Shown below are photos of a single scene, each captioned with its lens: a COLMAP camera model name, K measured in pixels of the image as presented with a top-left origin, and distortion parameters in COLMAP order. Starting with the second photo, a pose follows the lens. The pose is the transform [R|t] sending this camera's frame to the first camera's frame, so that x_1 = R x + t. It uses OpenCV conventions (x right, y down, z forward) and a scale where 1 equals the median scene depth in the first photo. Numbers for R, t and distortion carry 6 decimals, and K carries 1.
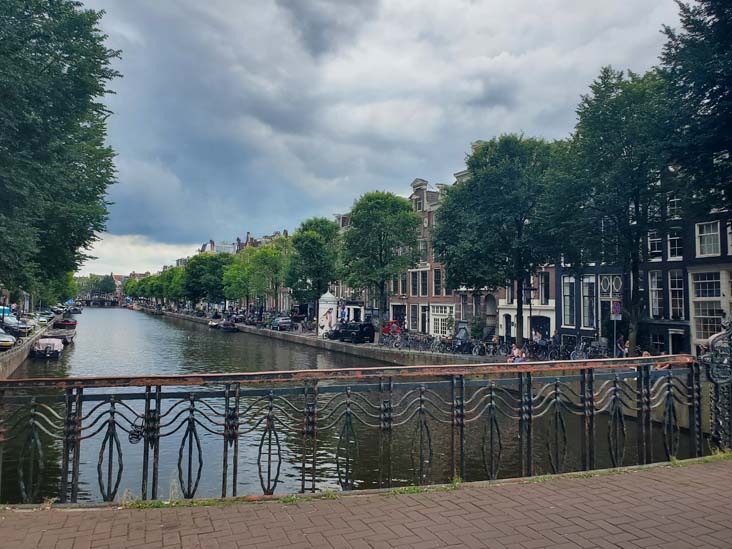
lens RADIAL K [[549.5, 0, 366.0], [0, 549.5, 274.5], [0, 0, 1]] dist [-0.000407, -0.000303]
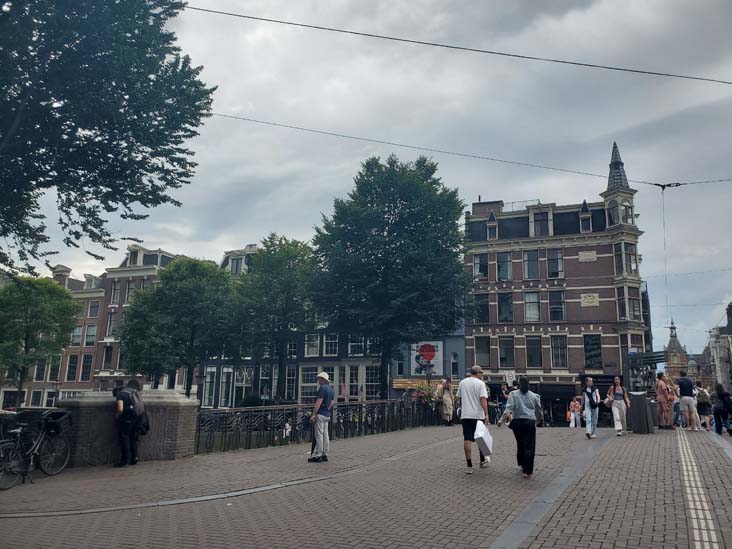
lens RADIAL K [[559.4, 0, 366.0], [0, 559.4, 274.5], [0, 0, 1]] dist [-0.002263, -0.000971]
pose [[0.723090, 0.134451, 0.677542, -0.329143], [-0.031077, 0.986213, -0.162537, -0.008962], [-0.690054, 0.096473, 0.717299, -0.233157]]
